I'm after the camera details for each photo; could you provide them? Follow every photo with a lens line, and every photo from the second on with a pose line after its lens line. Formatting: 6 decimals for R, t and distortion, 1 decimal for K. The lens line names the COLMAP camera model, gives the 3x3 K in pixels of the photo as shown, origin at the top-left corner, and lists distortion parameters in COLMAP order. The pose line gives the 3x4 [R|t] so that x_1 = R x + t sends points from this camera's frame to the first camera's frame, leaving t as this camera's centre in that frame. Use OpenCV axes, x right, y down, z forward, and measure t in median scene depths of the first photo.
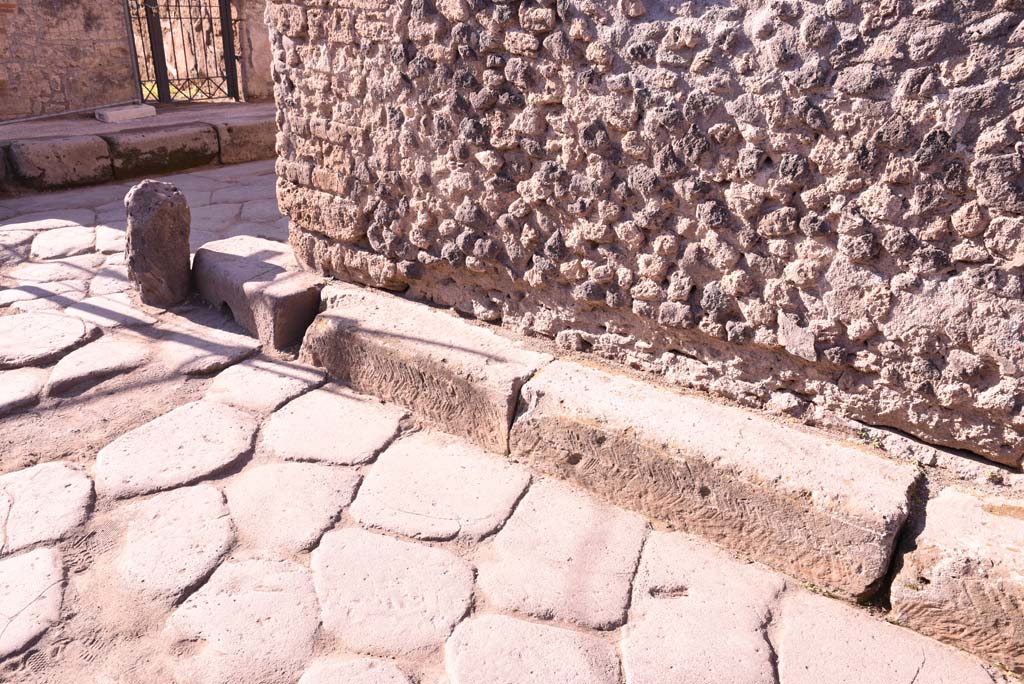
lens RADIAL K [[700.4, 0, 512.0], [0, 700.4, 350.5], [0, 0, 1]] dist [-0.132517, 0.093608]
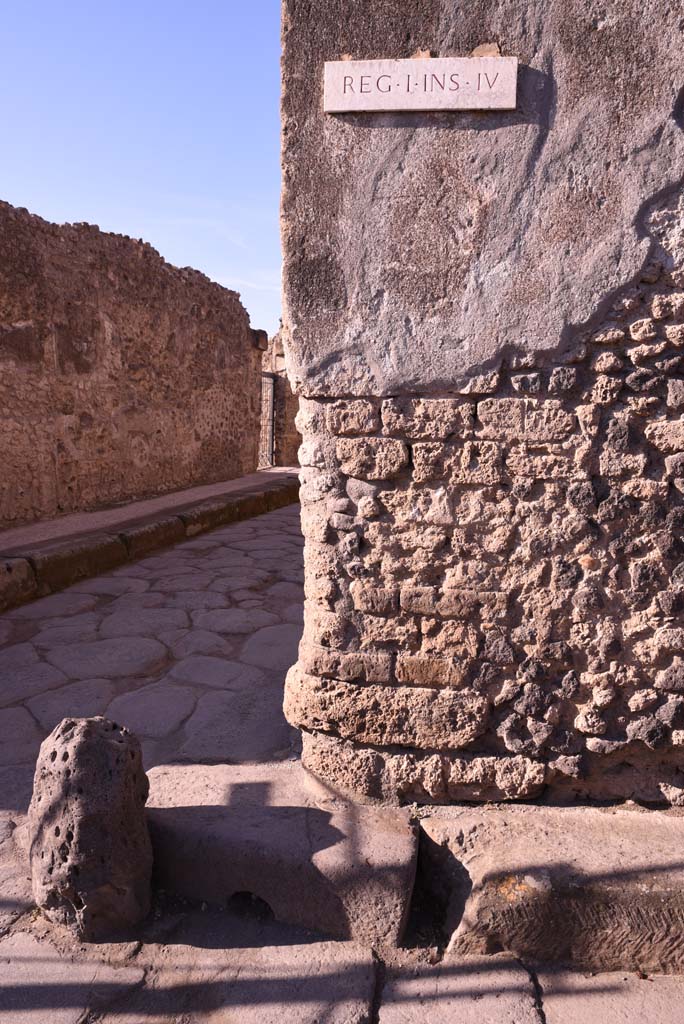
lens RADIAL K [[700.4, 0, 336.0], [0, 700.4, 508.7], [0, 0, 1]] dist [-0.132517, 0.093608]
pose [[0.889350, -0.111517, 0.443420, -0.692754], [0.245252, 0.934832, -0.256788, -0.259917], [-0.385887, 0.337124, 0.858743, 0.402557]]
